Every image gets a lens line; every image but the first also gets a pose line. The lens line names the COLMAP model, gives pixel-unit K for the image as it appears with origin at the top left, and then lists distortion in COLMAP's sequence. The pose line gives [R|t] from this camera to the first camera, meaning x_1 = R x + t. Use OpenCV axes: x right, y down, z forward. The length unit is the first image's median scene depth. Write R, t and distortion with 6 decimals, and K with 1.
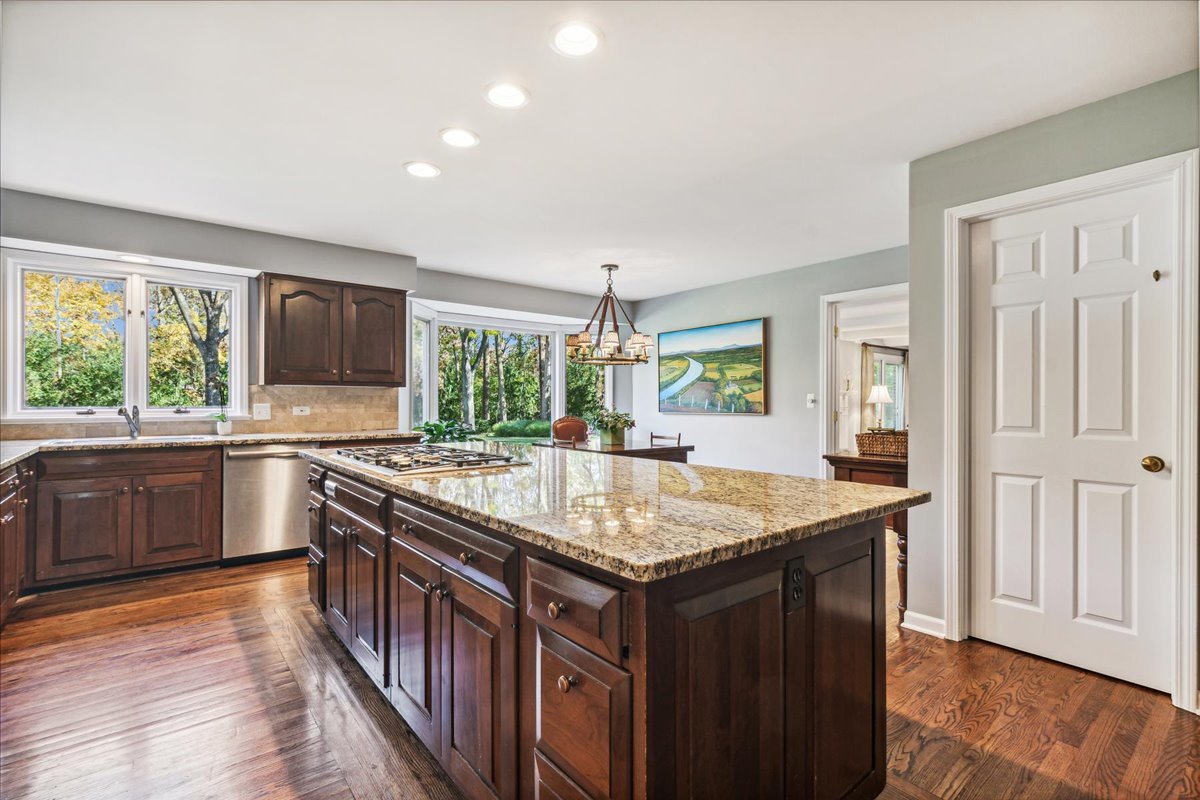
lens RADIAL K [[544.3, 0, 596.3], [0, 544.3, 401.3], [0, 0, 1]] dist [0.001200, 0.000252]
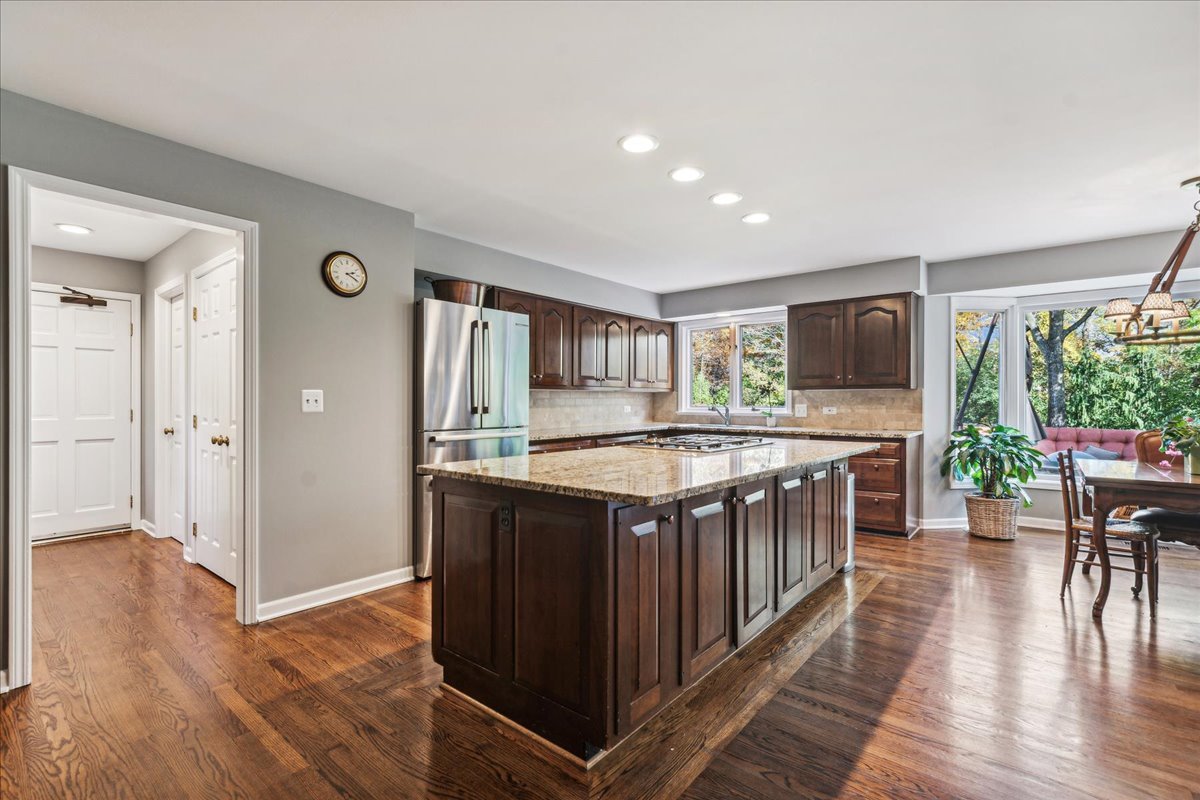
lens RADIAL K [[544.3, 0, 602.0], [0, 544.3, 401.4], [0, 0, 1]] dist [0.001200, 0.000252]
pose [[0.209148, -0.002158, -0.977882, 0.529254], [0.000387, 0.999998, -0.002124, -0.000717], [0.977884, 0.000065, 0.209148, 0.245901]]
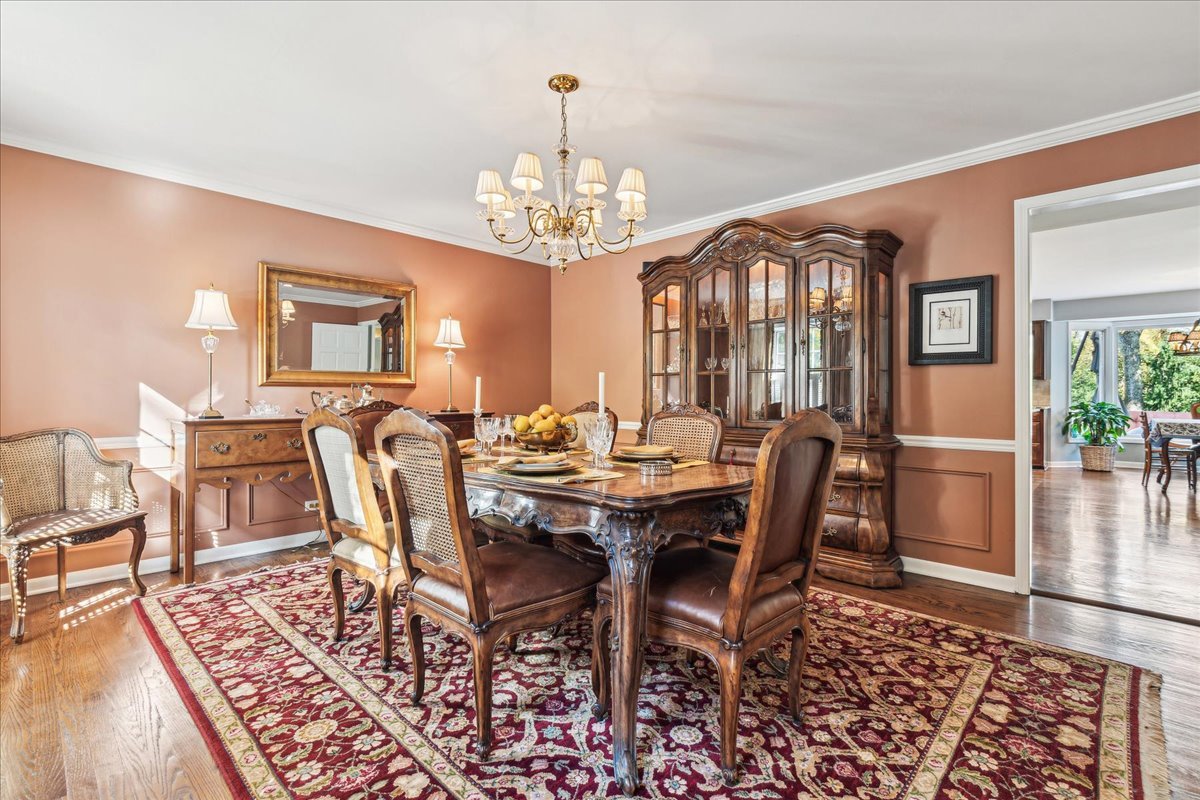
lens RADIAL K [[544.3, 0, 599.4], [0, 544.3, 399.3], [0, 0, 1]] dist [0.001200, 0.000252]
pose [[0.131827, -0.000941, -0.991272, 1.144919], [0.005010, 0.999987, -0.000283, 0.027039], [0.991260, -0.004929, 0.131830, -0.568609]]
